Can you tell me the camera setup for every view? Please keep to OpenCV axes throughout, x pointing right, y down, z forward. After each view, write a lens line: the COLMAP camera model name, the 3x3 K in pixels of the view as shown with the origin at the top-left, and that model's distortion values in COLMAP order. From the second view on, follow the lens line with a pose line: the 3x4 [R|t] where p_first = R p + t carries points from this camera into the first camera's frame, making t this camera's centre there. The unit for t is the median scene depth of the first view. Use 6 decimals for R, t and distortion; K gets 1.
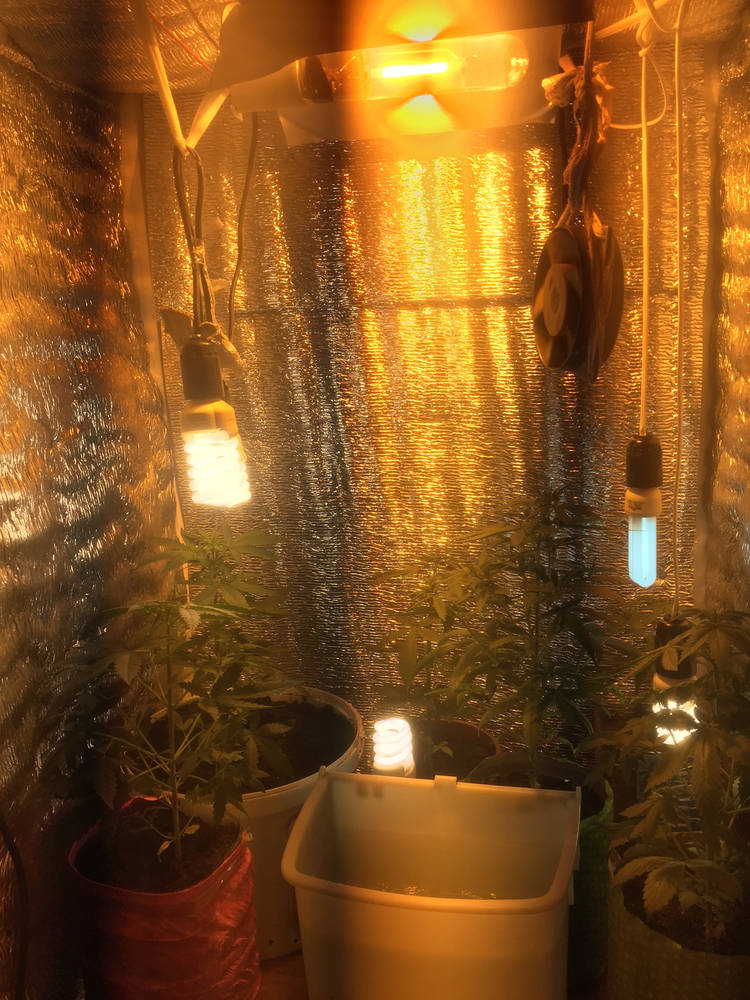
lens RADIAL K [[844.5, 0, 375.0], [0, 844.5, 500.0], [0, 0, 1]] dist [0.065238, -0.095645]
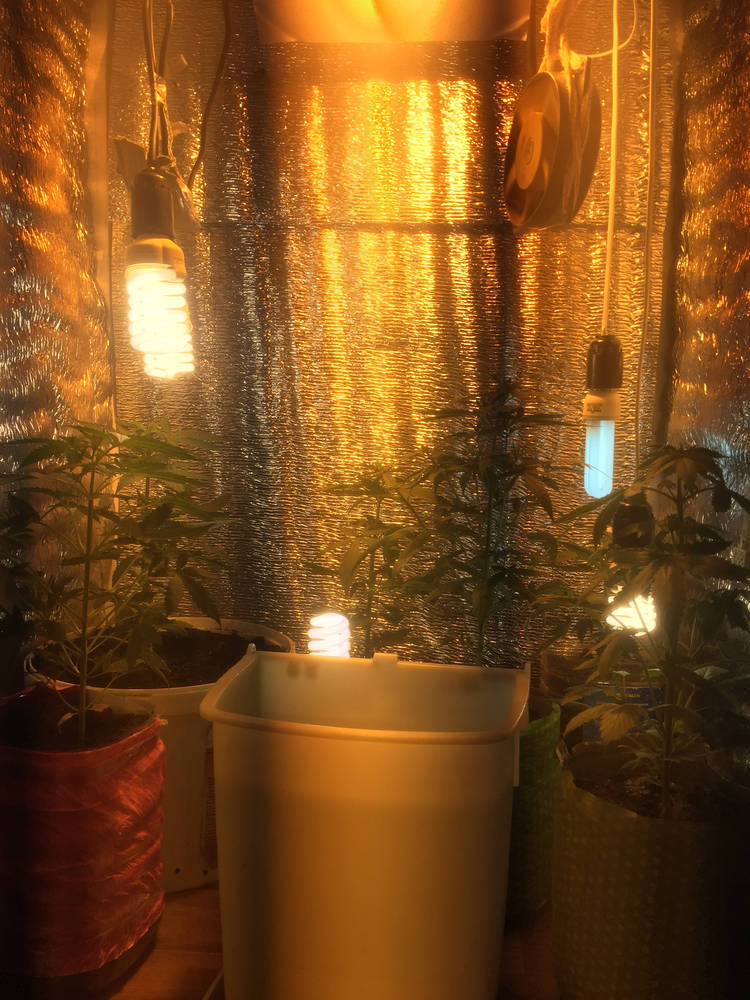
lens RADIAL K [[844.5, 0, 375.0], [0, 844.5, 500.0], [0, 0, 1]] dist [0.065238, -0.095645]
pose [[0.995856, 0.064064, 0.064552, 0.001119], [-0.057299, 0.993165, -0.101686, 0.185986], [-0.070625, 0.097566, 0.992720, 0.054011]]
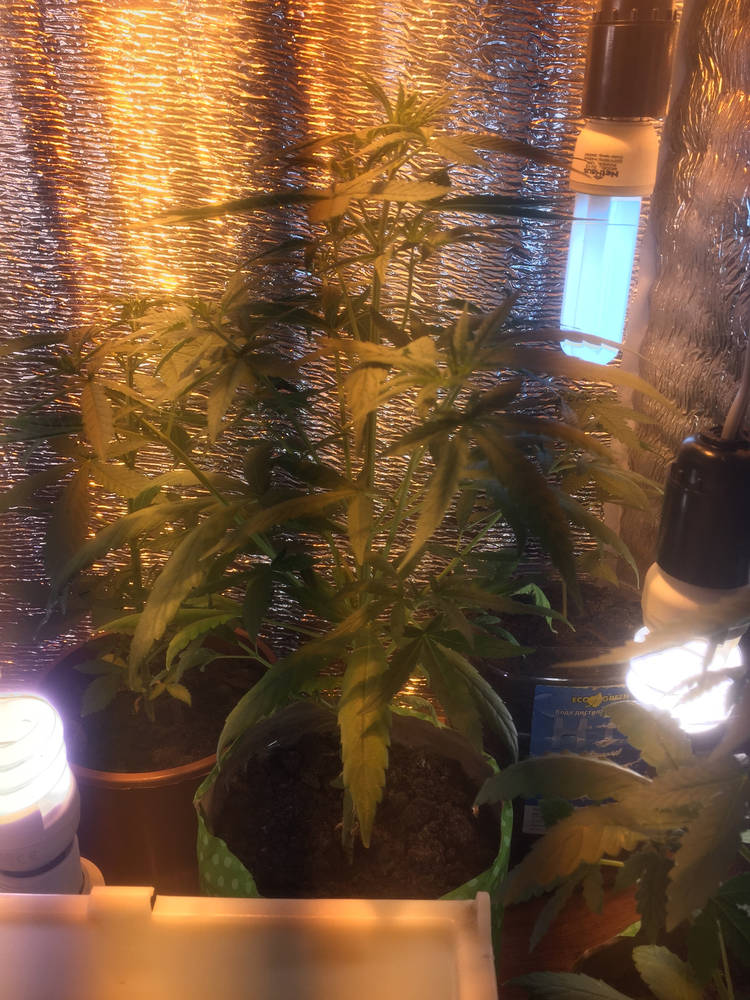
lens RADIAL K [[844.5, 0, 375.0], [0, 844.5, 500.0], [0, 0, 1]] dist [0.065238, -0.095645]
pose [[0.968961, -0.028759, 0.245536, 0.075875], [-0.027653, 0.974368, 0.223252, 0.062856], [-0.245663, -0.223112, 0.943329, 0.495950]]
